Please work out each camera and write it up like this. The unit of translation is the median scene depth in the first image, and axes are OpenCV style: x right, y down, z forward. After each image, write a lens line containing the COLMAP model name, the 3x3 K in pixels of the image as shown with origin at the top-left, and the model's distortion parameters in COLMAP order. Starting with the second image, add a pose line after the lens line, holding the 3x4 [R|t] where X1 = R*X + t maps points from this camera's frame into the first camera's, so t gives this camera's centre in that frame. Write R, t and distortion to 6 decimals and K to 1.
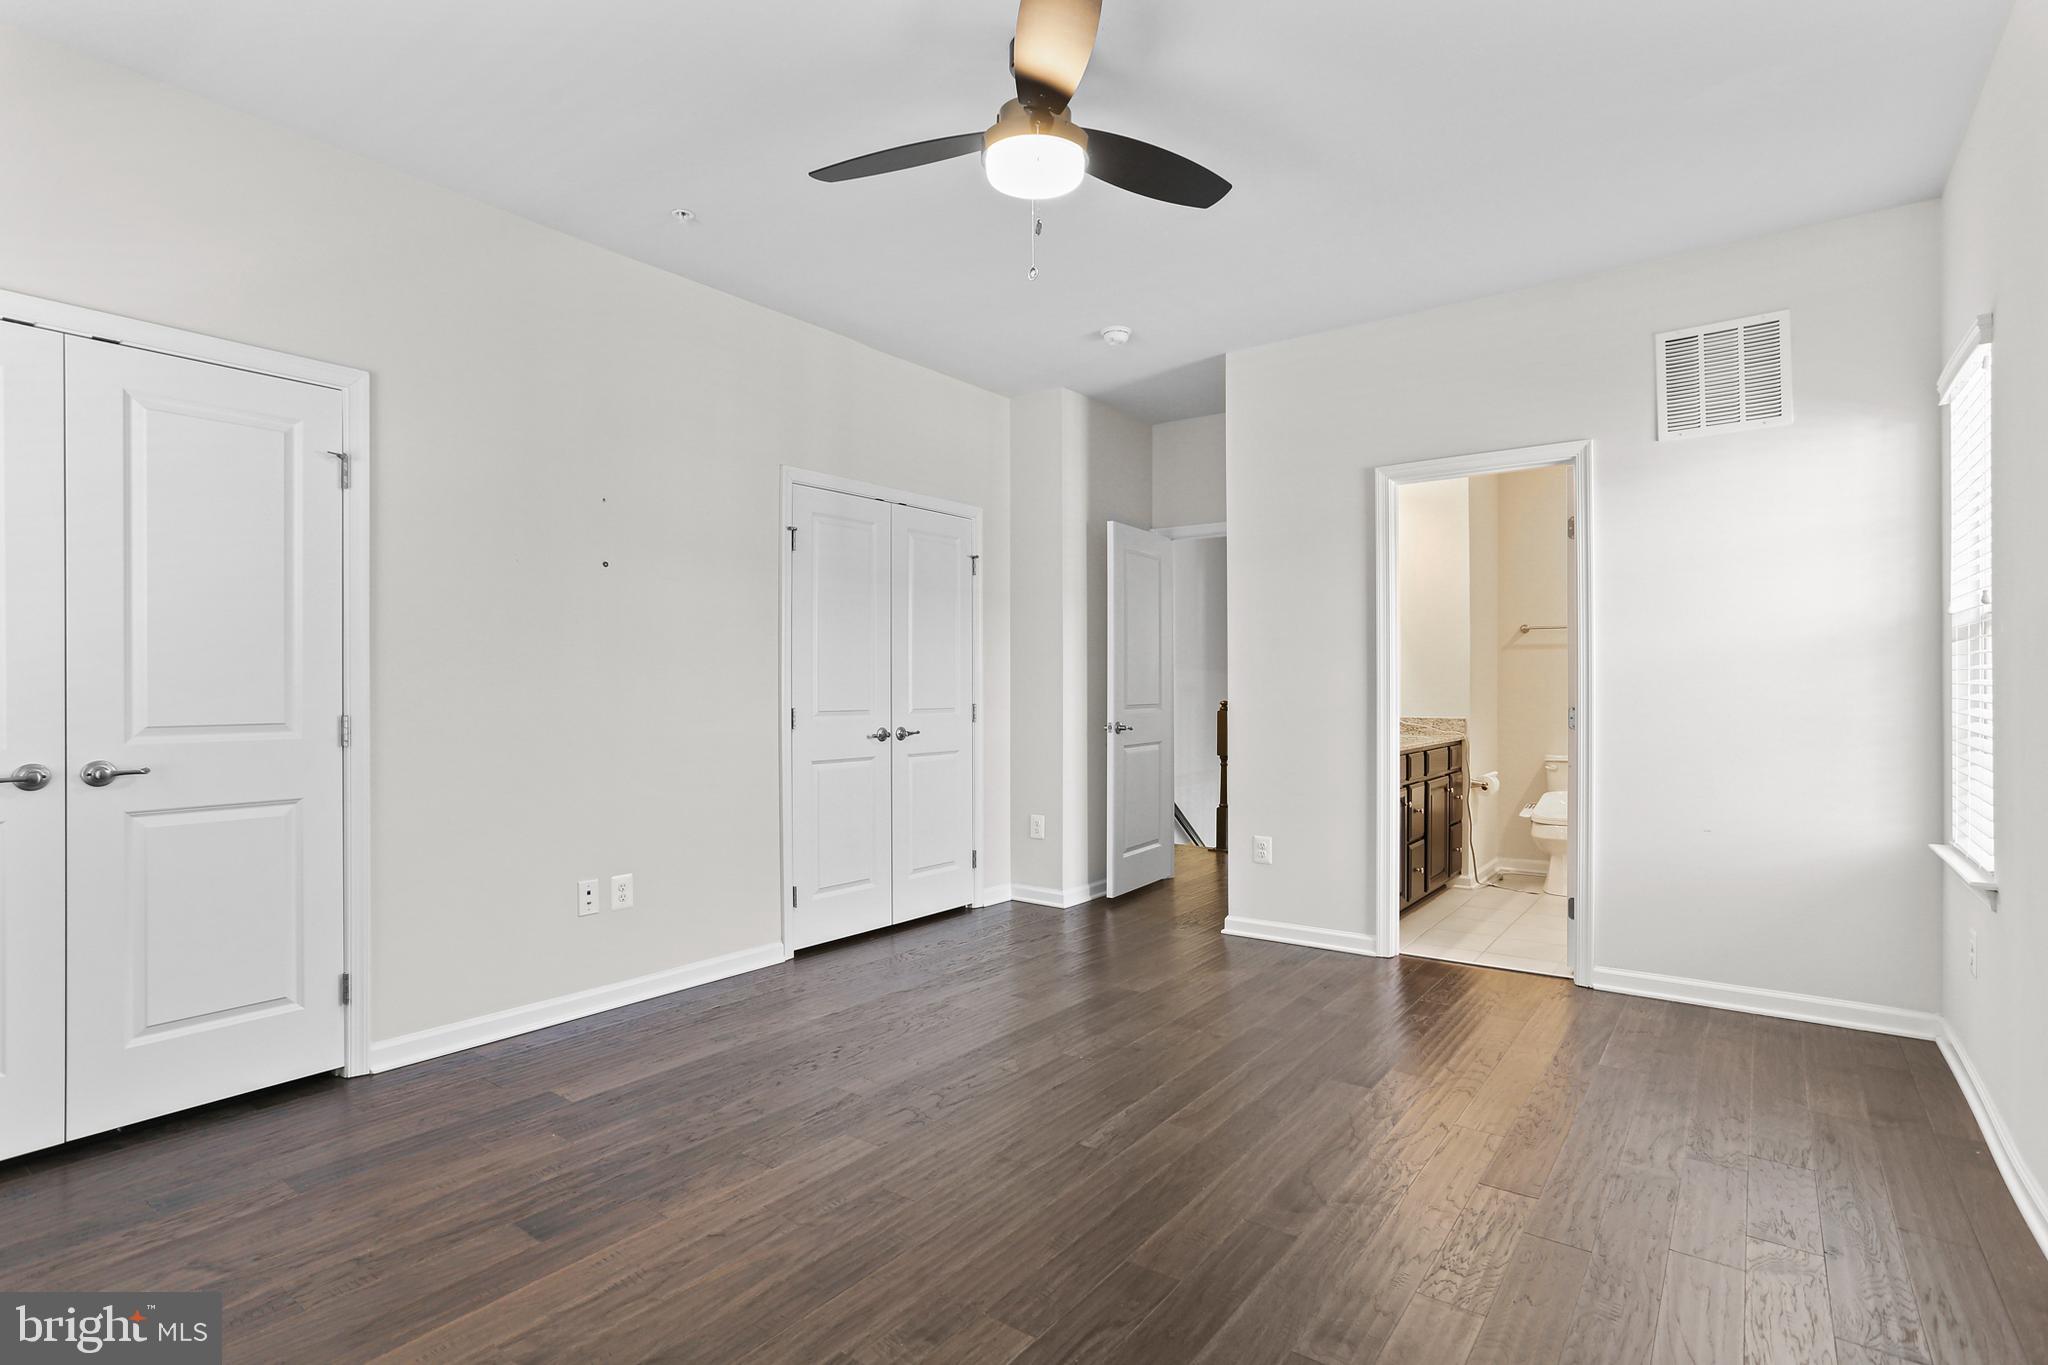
lens RADIAL K [[1022.0, 0, 1024.0], [0, 1022.0, 682.5], [0, 0, 1]] dist [-0.034328, 0.000199]
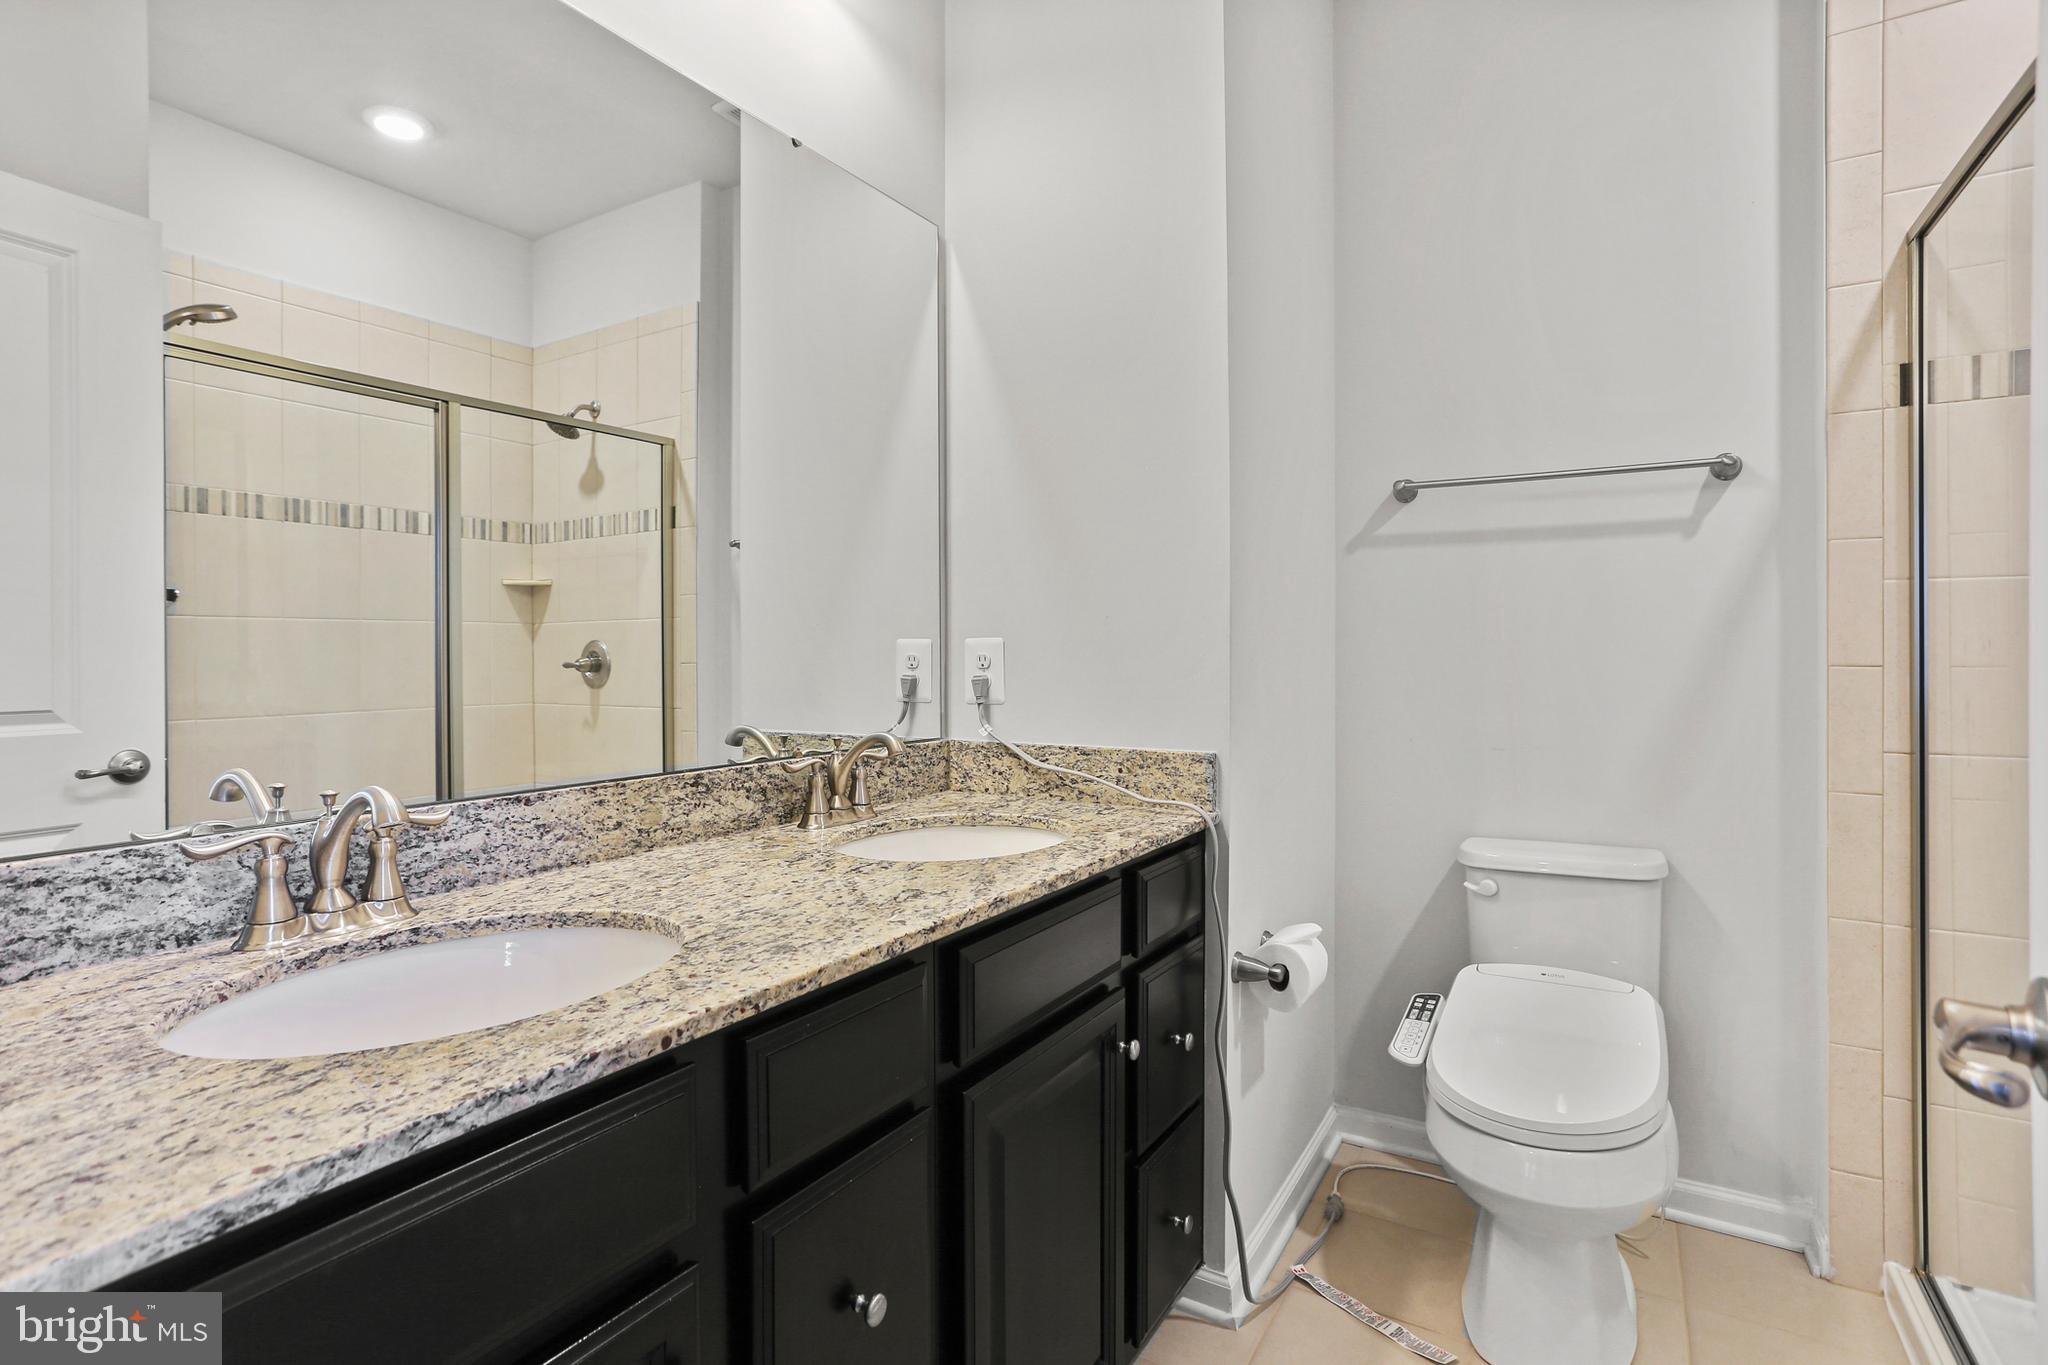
lens RADIAL K [[1022.0, 0, 1024.0], [0, 1022.0, 682.5], [0, 0, 1]] dist [-0.034328, 0.000199]
pose [[0.993684, -0.001980, 0.112194, 0.344867], [0.000092, 0.999858, 0.016830, 0.009556], [-0.112212, -0.016713, 0.993544, 0.709311]]
